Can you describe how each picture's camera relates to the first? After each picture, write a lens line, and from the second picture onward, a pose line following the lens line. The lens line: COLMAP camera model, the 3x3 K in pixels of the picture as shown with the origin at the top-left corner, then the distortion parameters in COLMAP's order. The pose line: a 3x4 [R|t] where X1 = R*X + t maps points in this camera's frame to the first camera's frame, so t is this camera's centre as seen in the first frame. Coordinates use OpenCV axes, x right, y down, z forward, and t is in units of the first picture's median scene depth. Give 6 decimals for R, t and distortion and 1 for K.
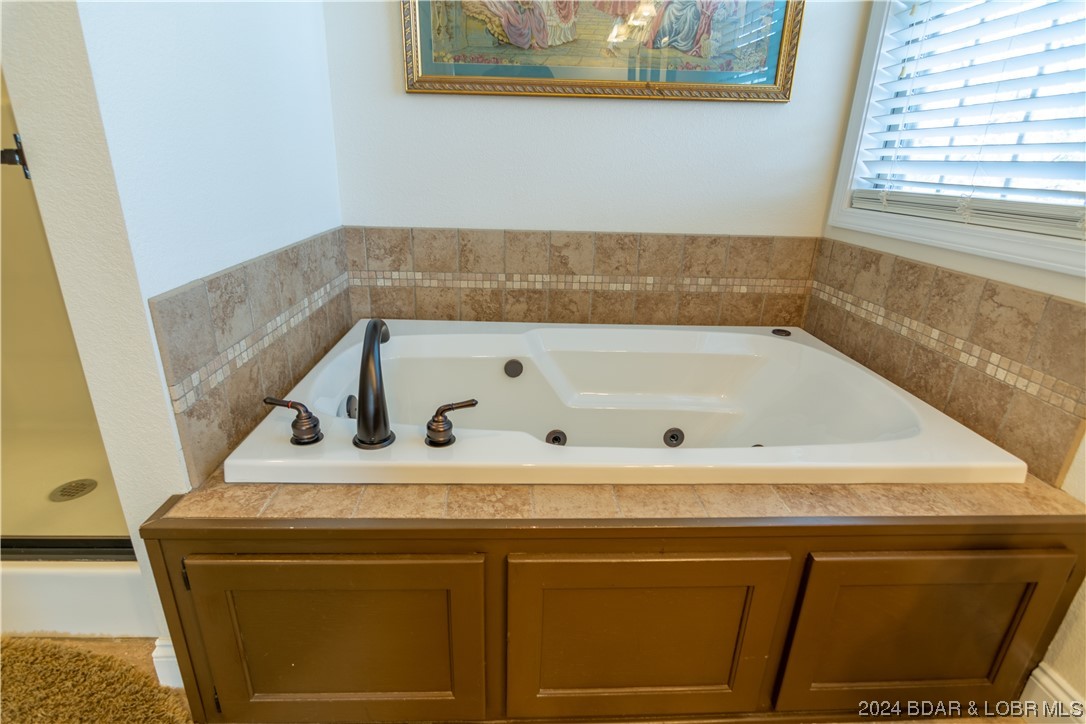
lens RADIAL K [[523.7, 0, 537.3], [0, 523.7, 358.8], [0, 0, 1]] dist [-0.002610, -0.006630]
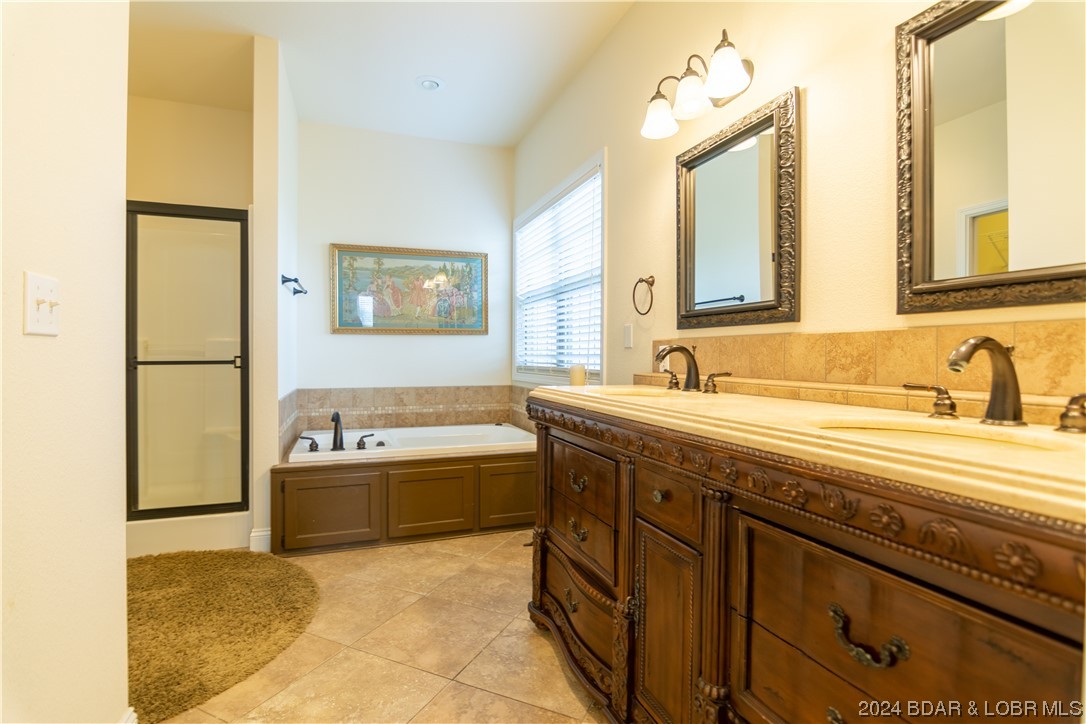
lens RADIAL K [[523.7, 0, 537.3], [0, 523.7, 358.8], [0, 0, 1]] dist [-0.002610, -0.006630]
pose [[0.952498, -0.026694, 0.303372, -0.071410], [0.128418, 0.938463, -0.320619, 0.443646], [-0.276145, 0.344347, 0.897312, -1.240108]]
